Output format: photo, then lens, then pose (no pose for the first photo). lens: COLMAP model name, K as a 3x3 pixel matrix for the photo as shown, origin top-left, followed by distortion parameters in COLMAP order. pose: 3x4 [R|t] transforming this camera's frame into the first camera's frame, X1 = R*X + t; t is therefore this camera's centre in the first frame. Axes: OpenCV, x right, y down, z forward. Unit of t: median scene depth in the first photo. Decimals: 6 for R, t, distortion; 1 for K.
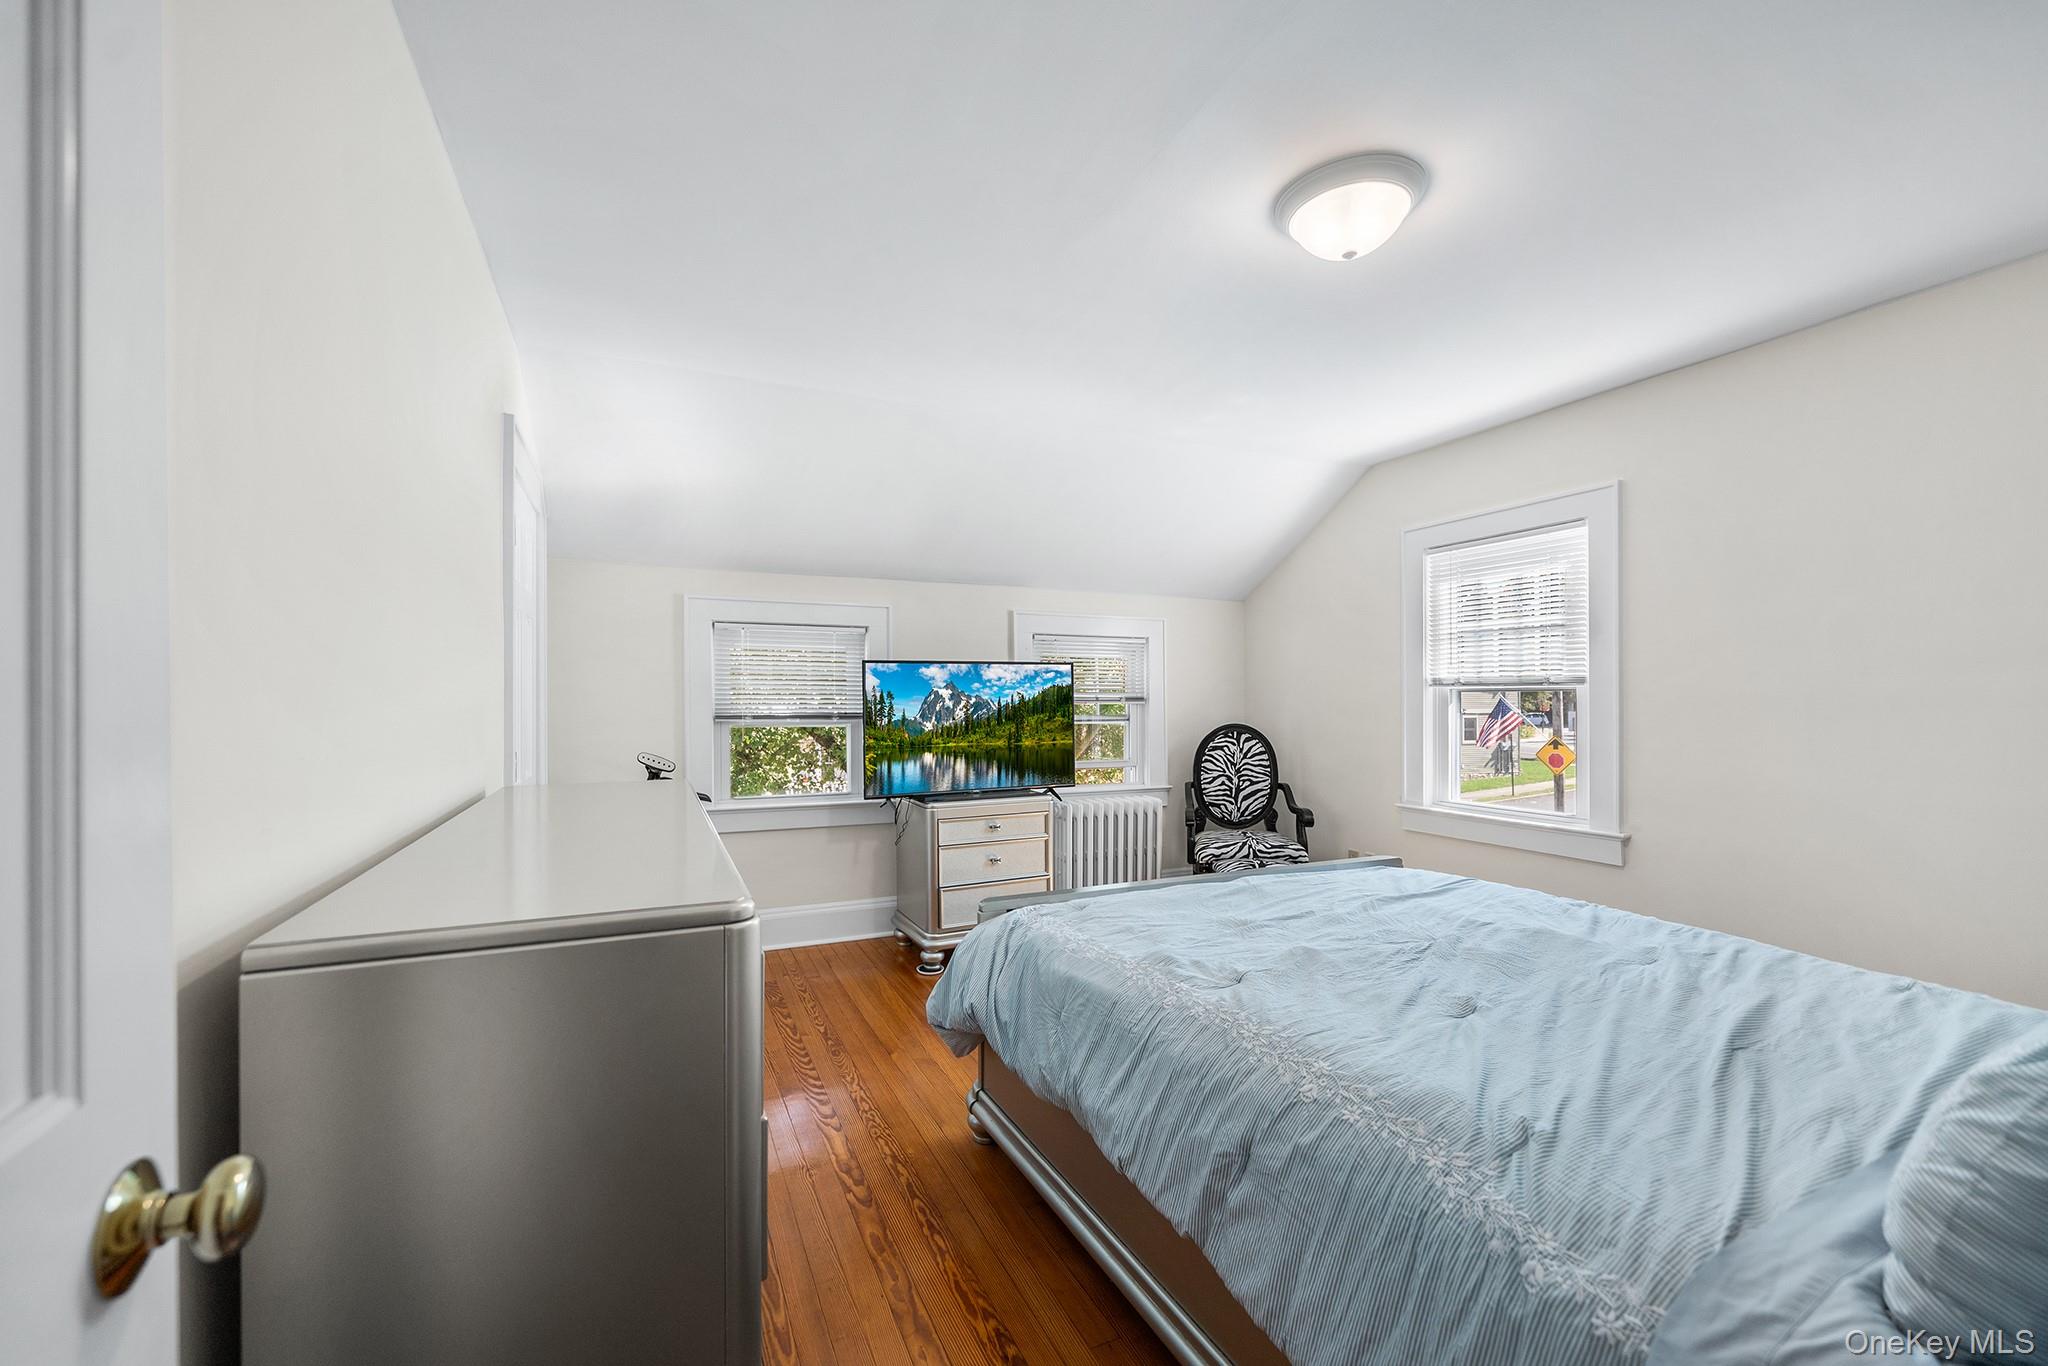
lens RADIAL K [[845.2, 0, 1021.5], [0, 845.2, 698.0], [0, 0, 1]] dist [0.000313, 0.000019]
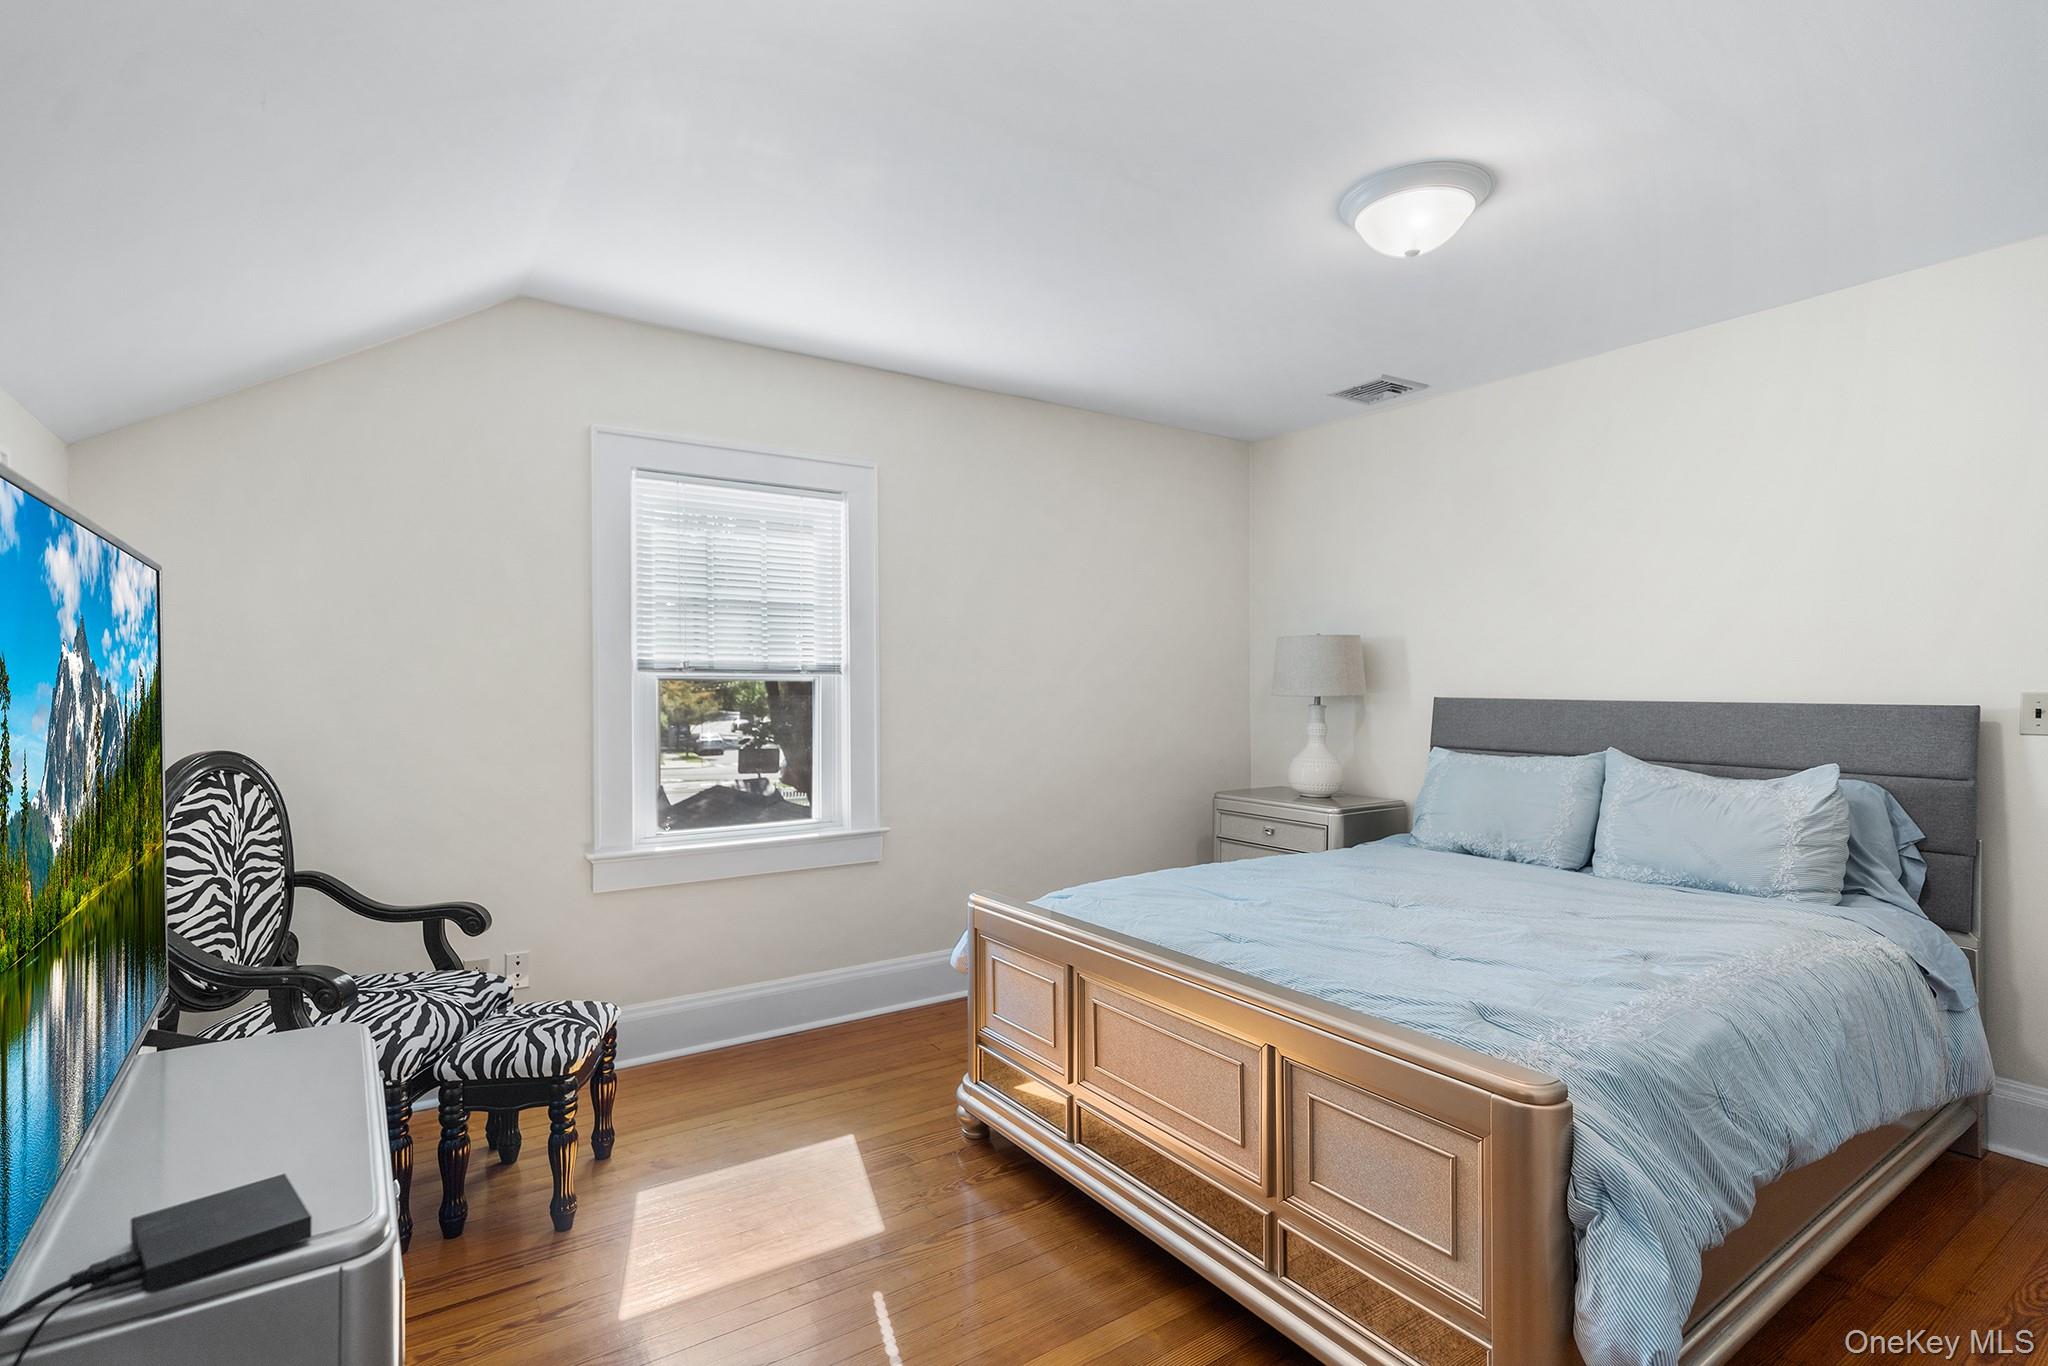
lens RADIAL K [[971.2, 0, 1024.0], [0, 971.2, 683.0], [0, 0, 1]] dist [-0.000633, -0.000011]
pose [[-0.172158, 0.006690, 0.985047, -0.286695], [0.001800, 0.999977, -0.006477, 0.000652], [-0.985068, 0.000658, -0.172167, 0.699994]]
